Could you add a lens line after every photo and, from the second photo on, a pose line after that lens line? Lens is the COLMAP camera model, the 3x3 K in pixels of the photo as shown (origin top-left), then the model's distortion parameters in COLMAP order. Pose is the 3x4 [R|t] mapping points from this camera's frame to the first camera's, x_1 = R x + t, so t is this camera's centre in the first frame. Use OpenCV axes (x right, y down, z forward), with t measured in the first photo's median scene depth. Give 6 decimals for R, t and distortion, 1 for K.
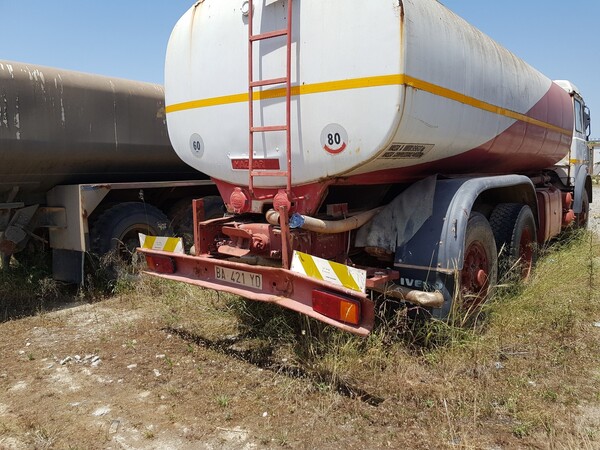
lens RADIAL K [[470.8, 0, 300.4], [0, 470.8, 225.4], [0, 0, 1]] dist [0.046704, -0.086049]
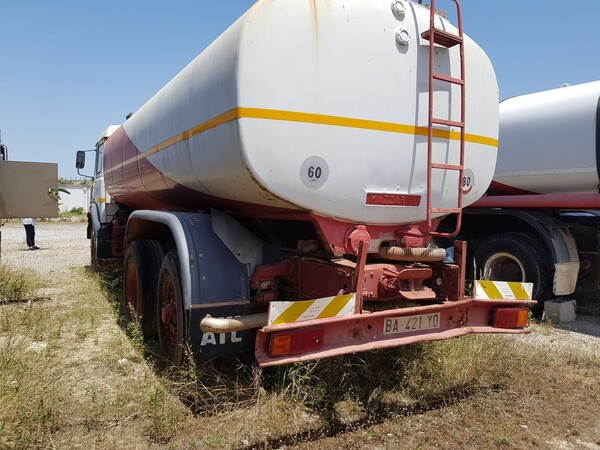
lens RADIAL K [[470.8, 0, 300.2], [0, 470.8, 223.2], [0, 0, 1]] dist [0.046704, -0.086049]
pose [[0.377265, -0.029730, 0.925628, -1.060148], [0.086365, 0.996258, -0.003202, -0.099327], [-0.922070, 0.081150, 0.378421, 0.844008]]
